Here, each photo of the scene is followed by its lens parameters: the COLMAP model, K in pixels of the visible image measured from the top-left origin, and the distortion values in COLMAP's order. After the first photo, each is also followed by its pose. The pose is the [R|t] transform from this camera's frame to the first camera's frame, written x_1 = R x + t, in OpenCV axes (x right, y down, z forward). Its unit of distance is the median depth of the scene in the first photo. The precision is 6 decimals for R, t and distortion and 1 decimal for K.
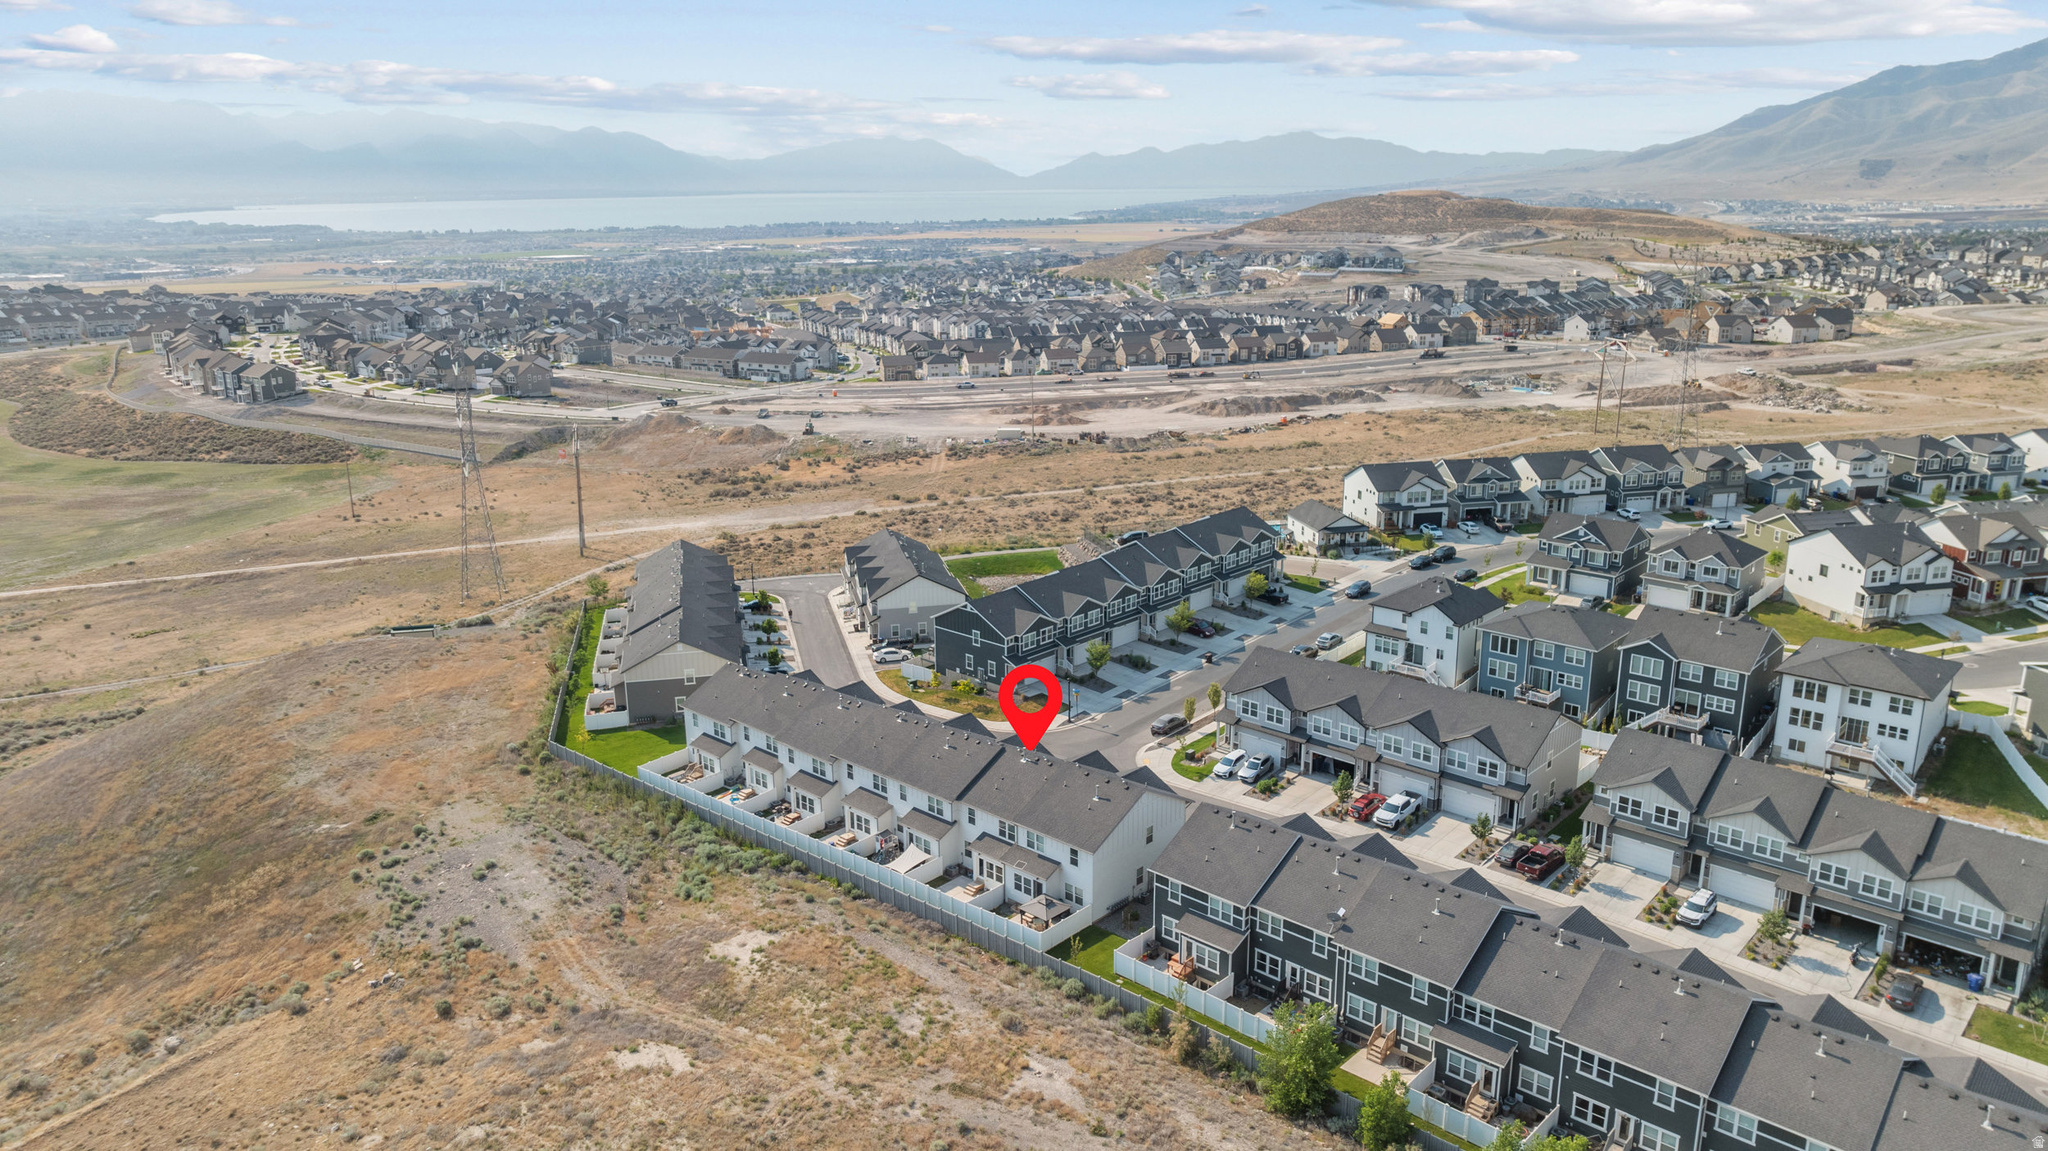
lens RADIAL K [[1436.5, 0, 1028.5], [0, 1436.5, 593.0], [0, 0, 1]] dist [-0.025379, 0.019095]
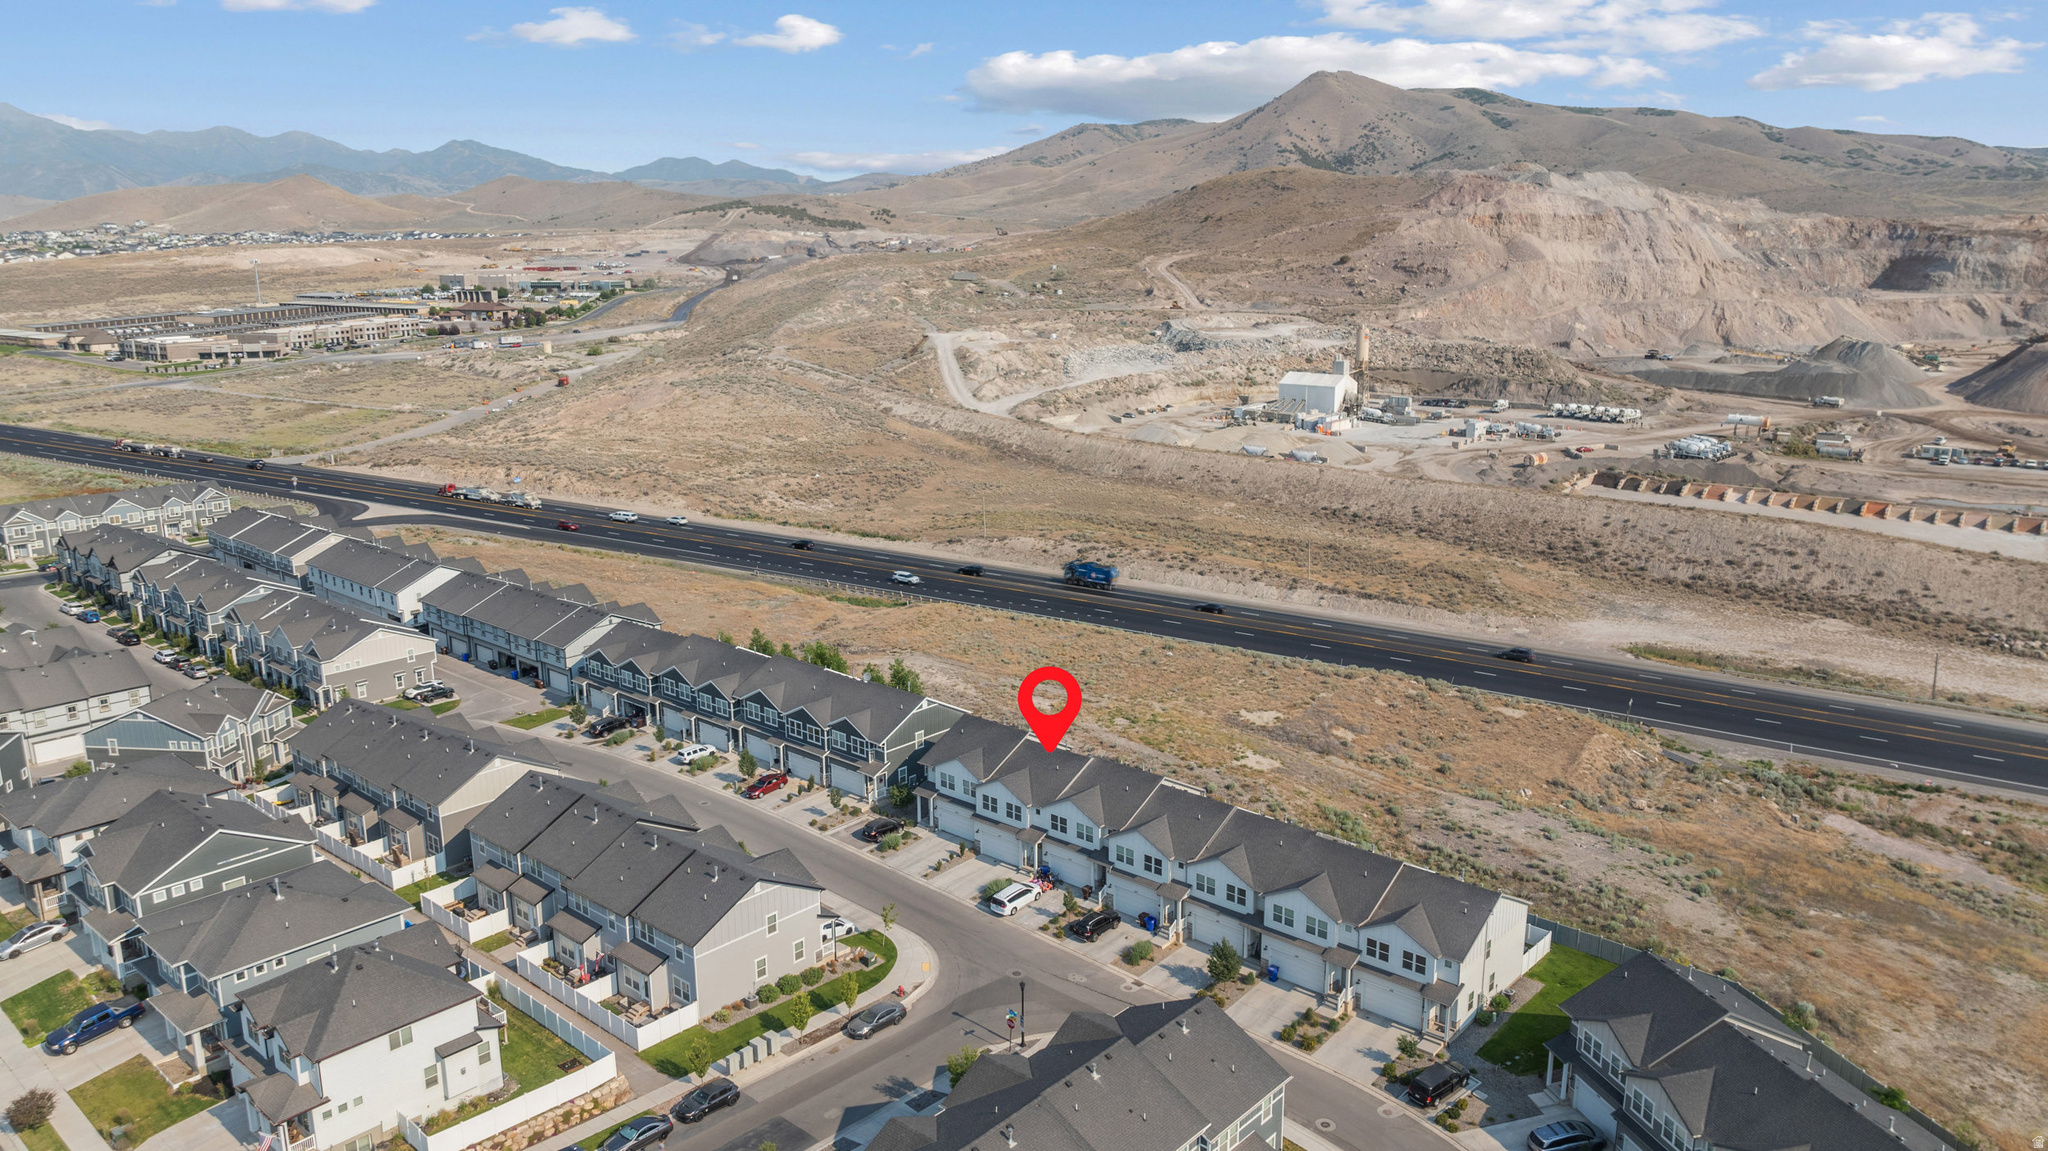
lens RADIAL K [[1436.5, 0, 1035.3], [0, 1436.5, 576.6], [0, 0, 1]] dist [-0.025379, 0.019095]
pose [[-0.999594, 0.020463, -0.019813, 0.028202], [0.008097, 0.871053, 0.491122, -0.382323], [0.027308, 0.490762, -0.870865, 1.333930]]
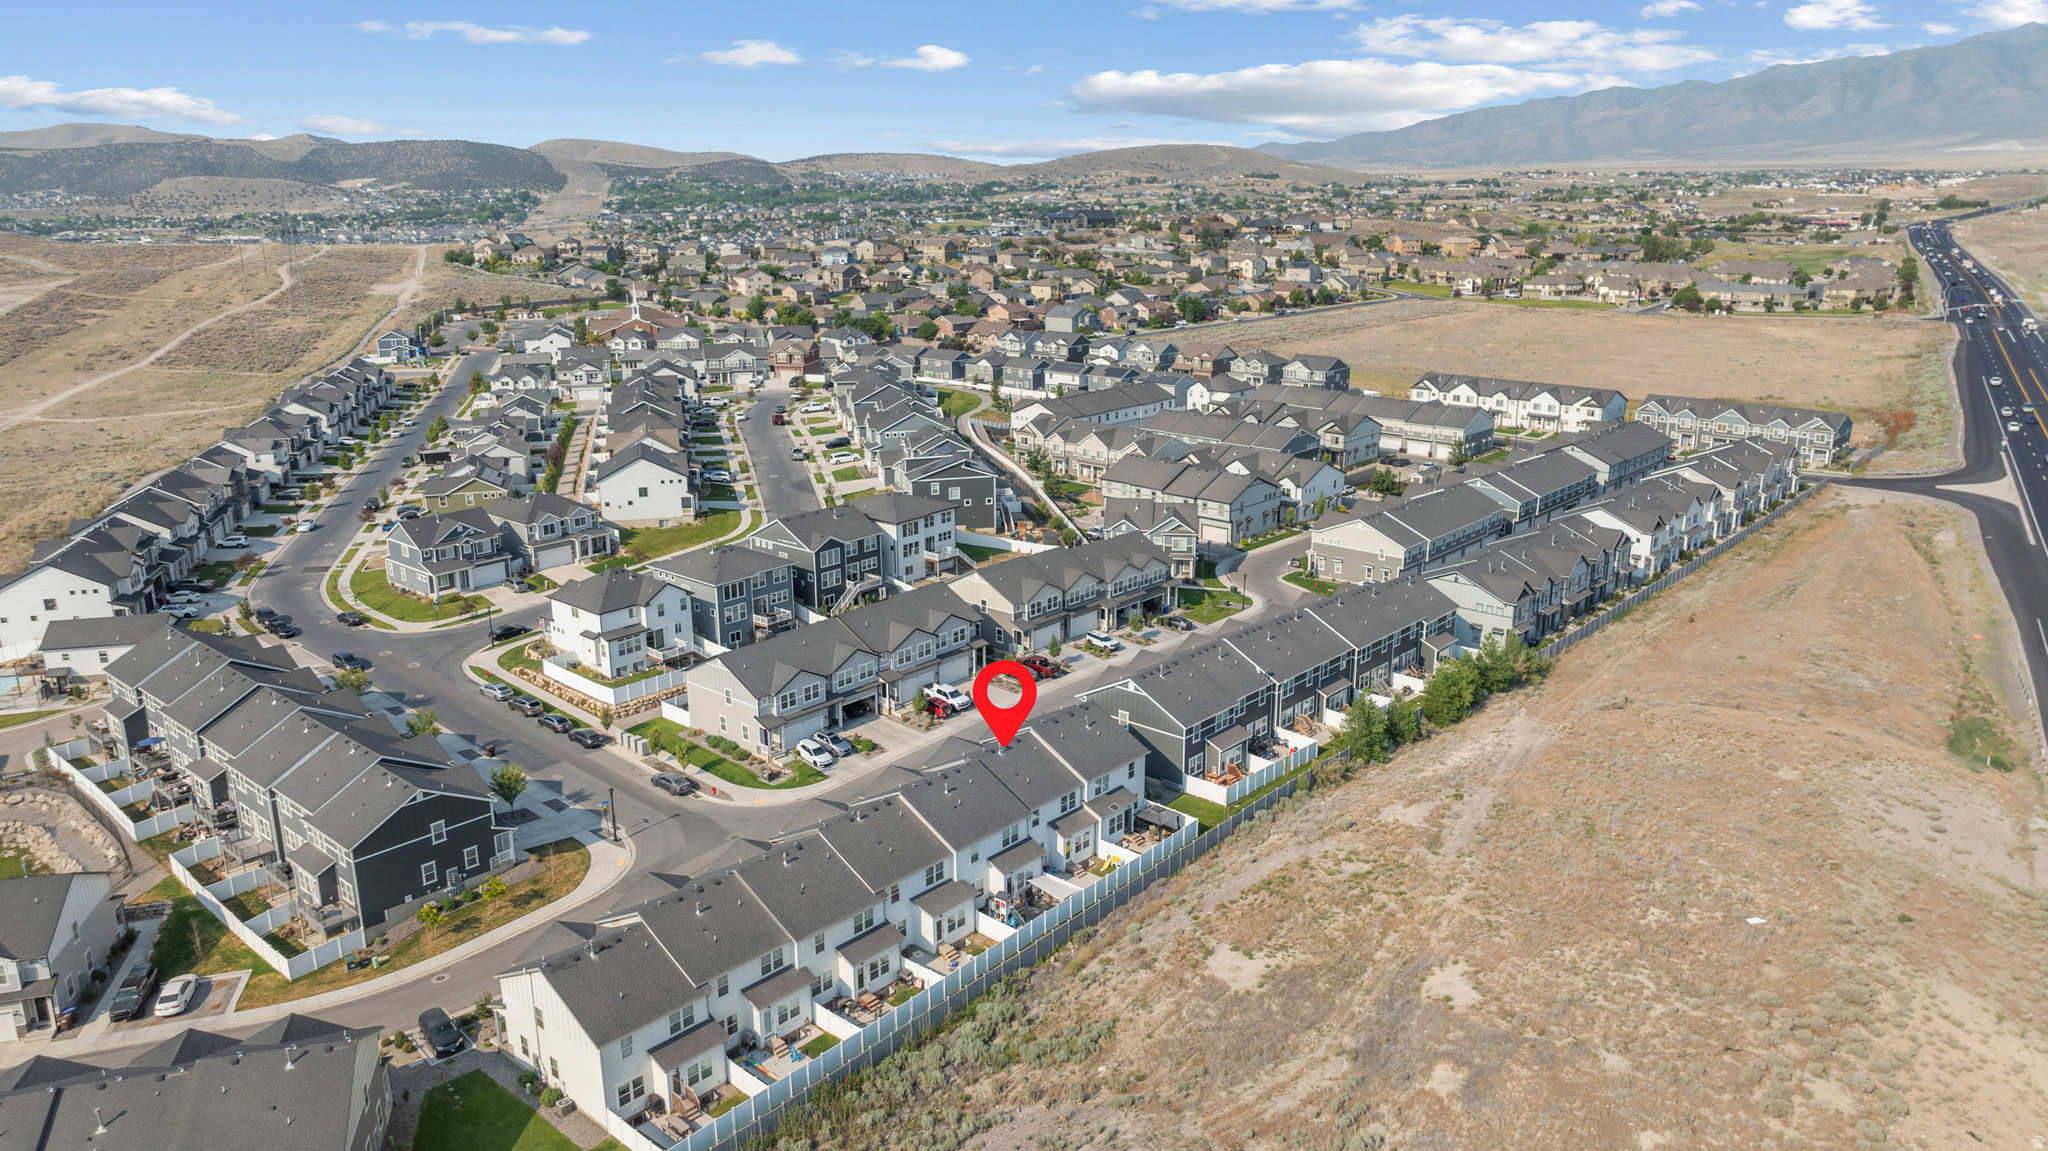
lens RADIAL K [[1436.5, 0, 1024.4], [0, 1436.5, 576.5], [0, 0, 1]] dist [-0.025379, 0.019095]
pose [[-0.020134, -0.266092, 0.963737, -0.650690], [0.283089, 0.922968, 0.260750, -0.175698], [-0.958882, 0.278073, 0.056744, 0.628870]]
